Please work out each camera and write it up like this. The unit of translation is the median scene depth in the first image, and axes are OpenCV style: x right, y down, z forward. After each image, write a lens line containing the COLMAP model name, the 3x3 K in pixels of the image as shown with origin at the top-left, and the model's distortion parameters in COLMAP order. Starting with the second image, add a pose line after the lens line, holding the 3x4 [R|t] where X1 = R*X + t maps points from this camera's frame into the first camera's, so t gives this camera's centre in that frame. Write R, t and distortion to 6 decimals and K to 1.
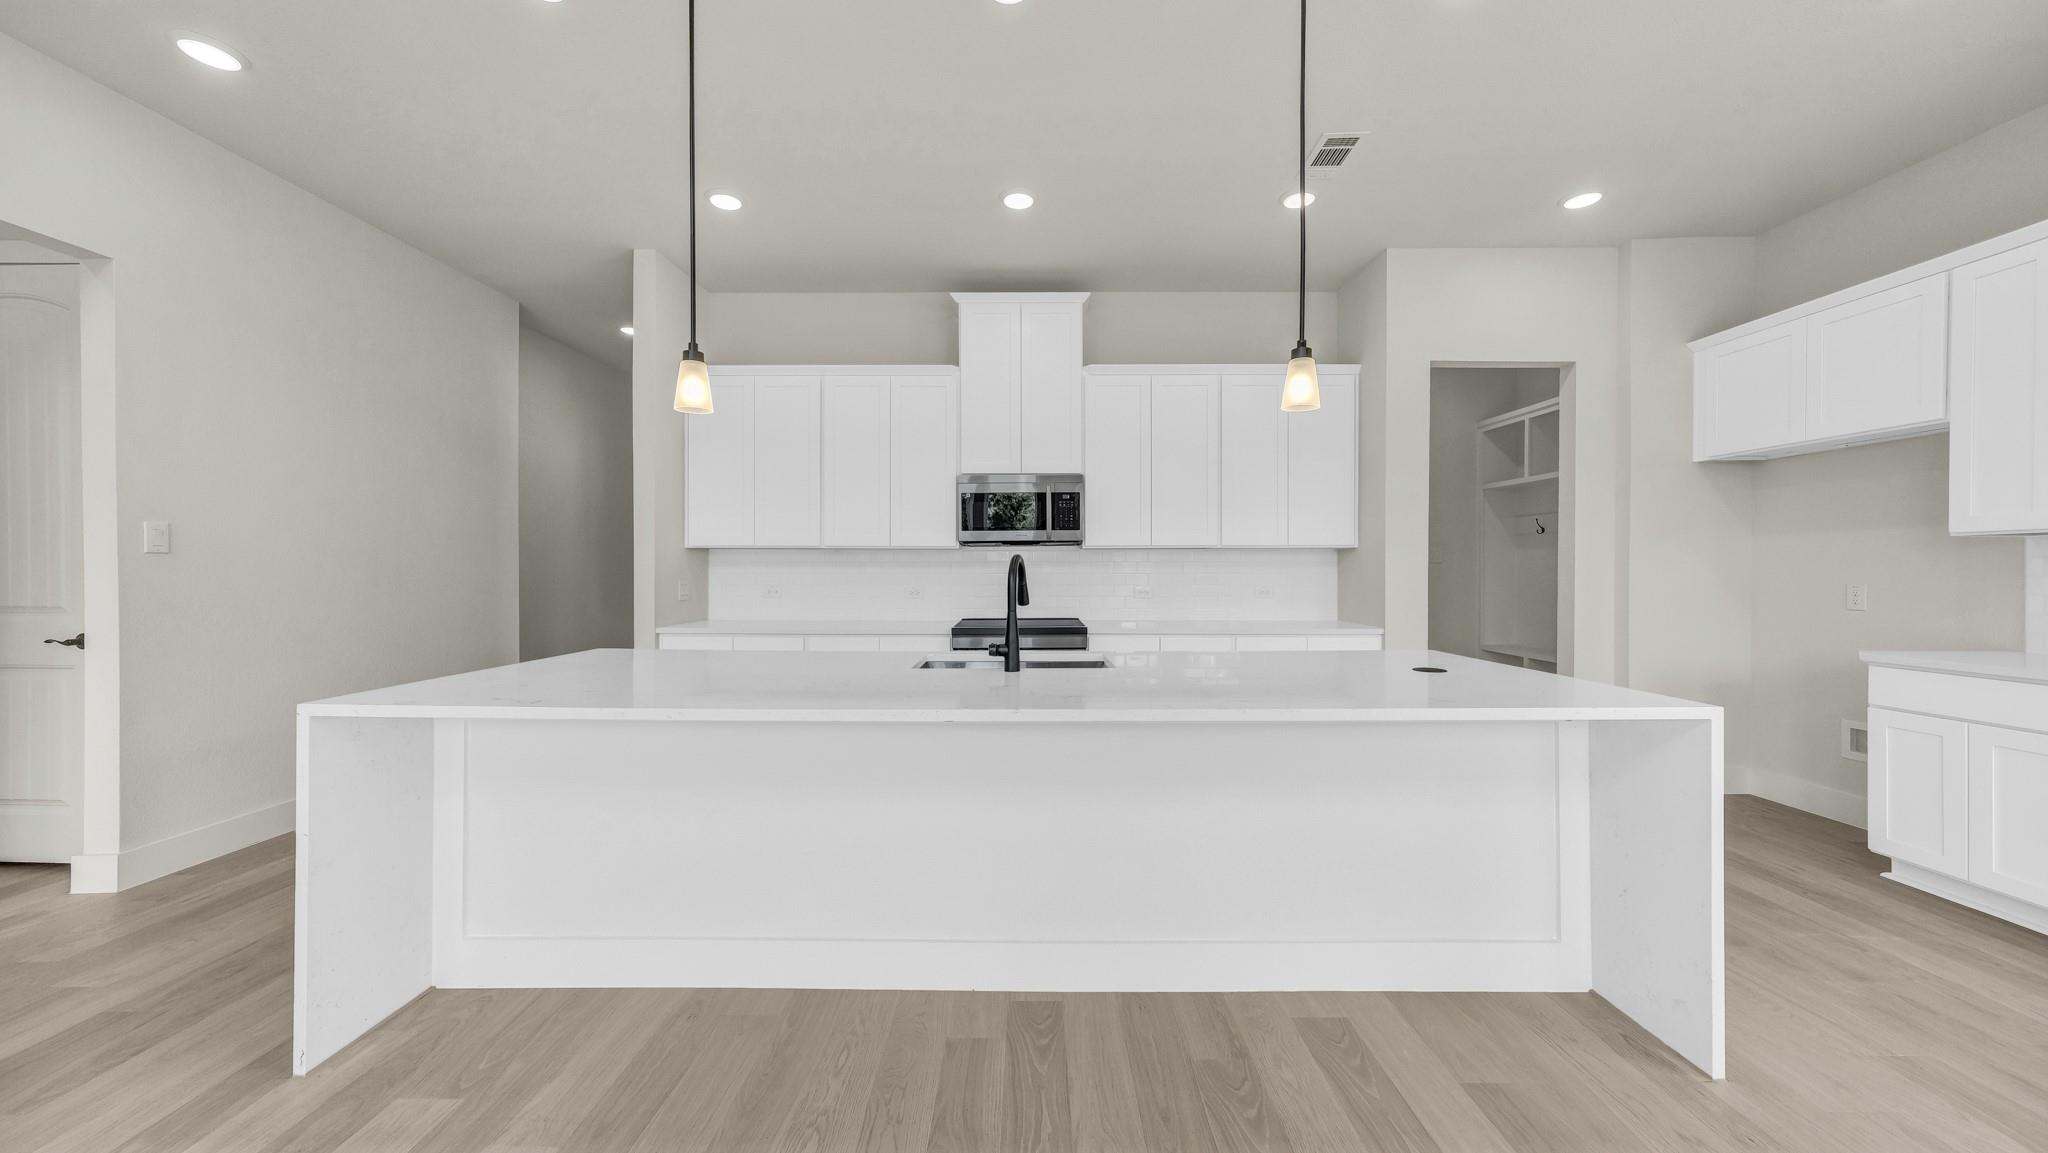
lens RADIAL K [[726.2, 0, 1024.7], [0, 726.2, 567.8], [0, 0, 1]] dist [-0.006799, 0.000033]
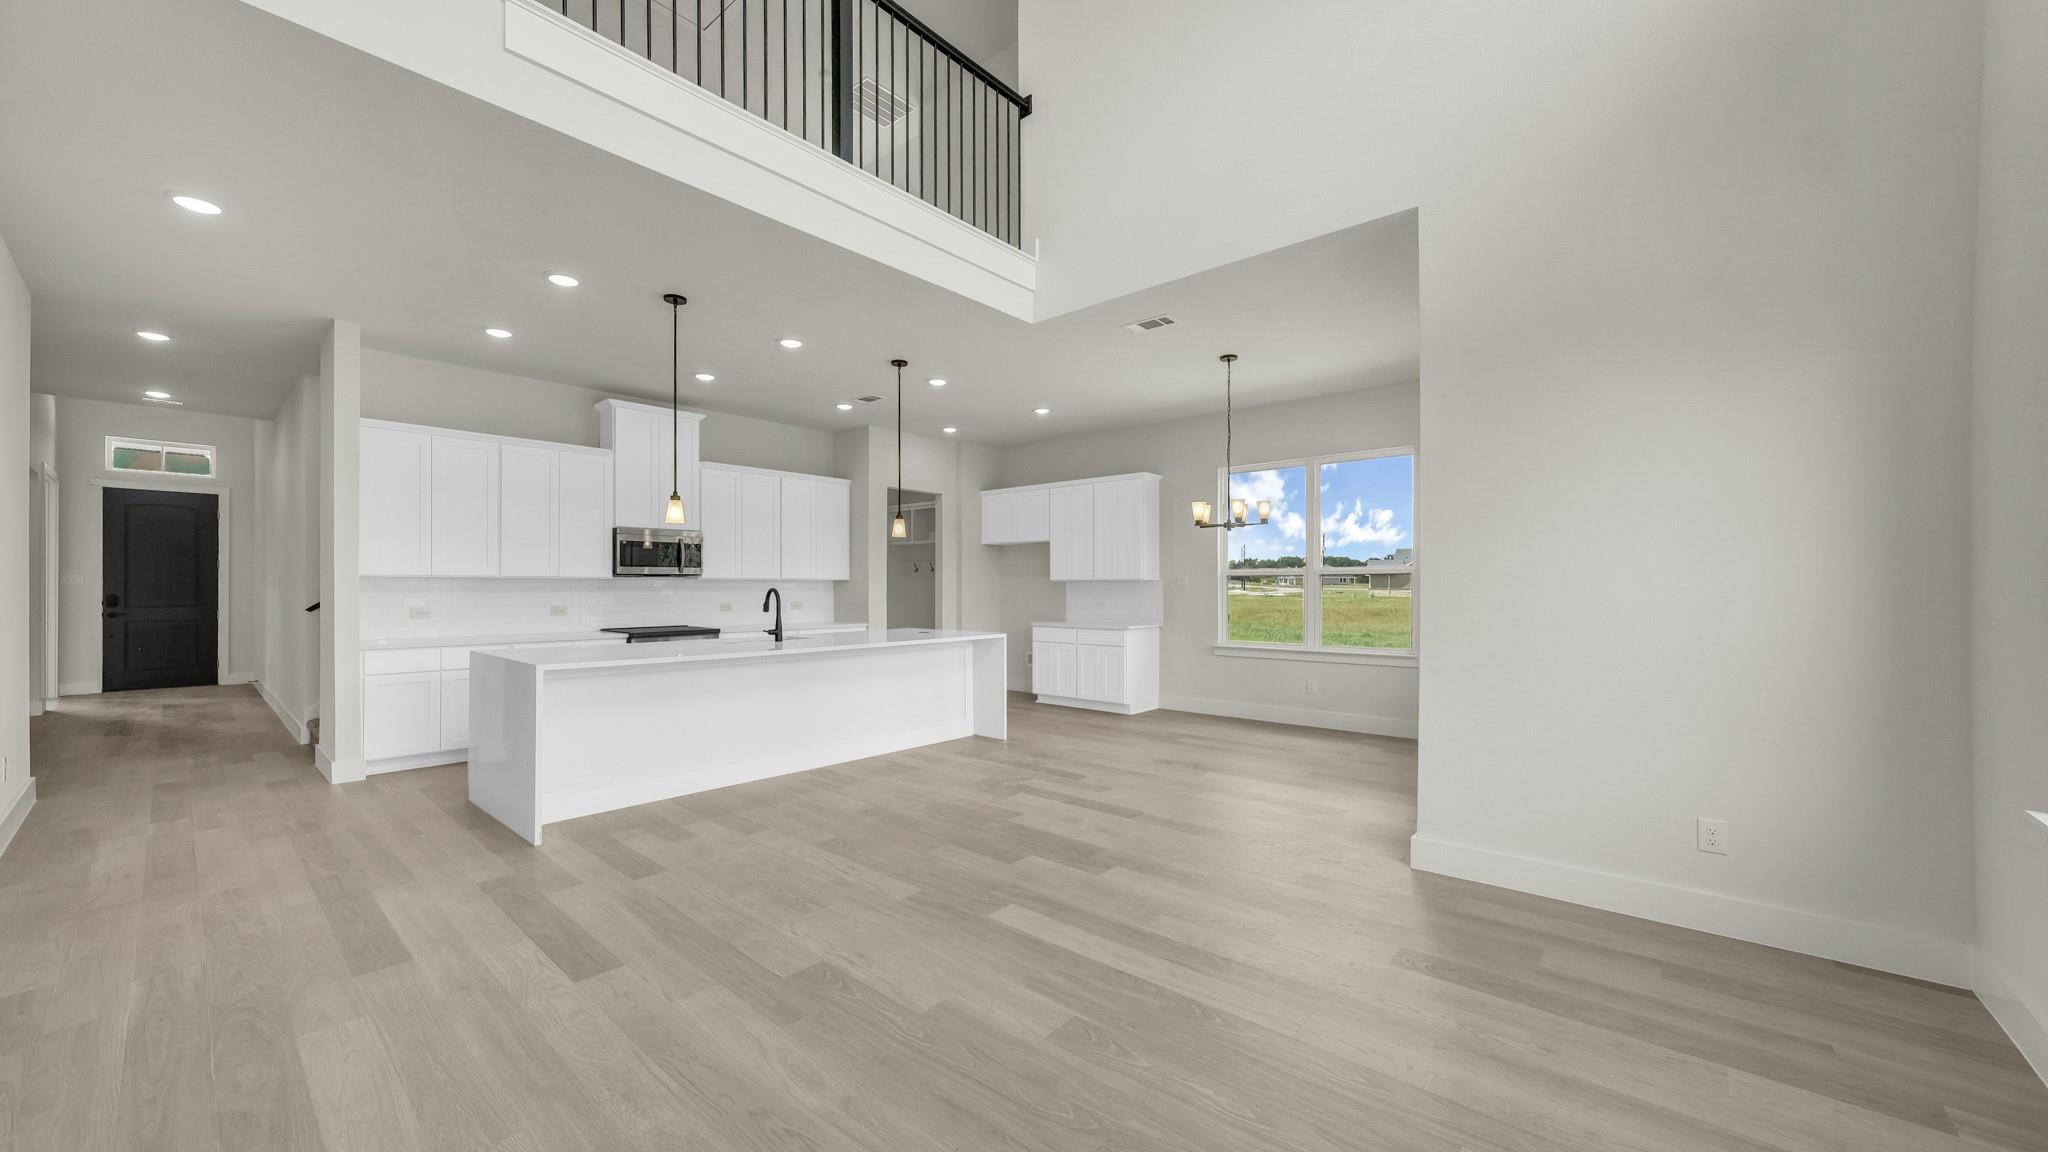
lens RADIAL K [[739.4, 0, 1024.9], [0, 739.4, 585.4], [0, 0, 1]] dist [0.000351, 0.000016]
pose [[0.655347, 0.003061, 0.755322, -0.707093], [-0.002667, 0.999995, -0.001738, -0.015070], [-0.755323, -0.000875, 0.655352, -0.597245]]
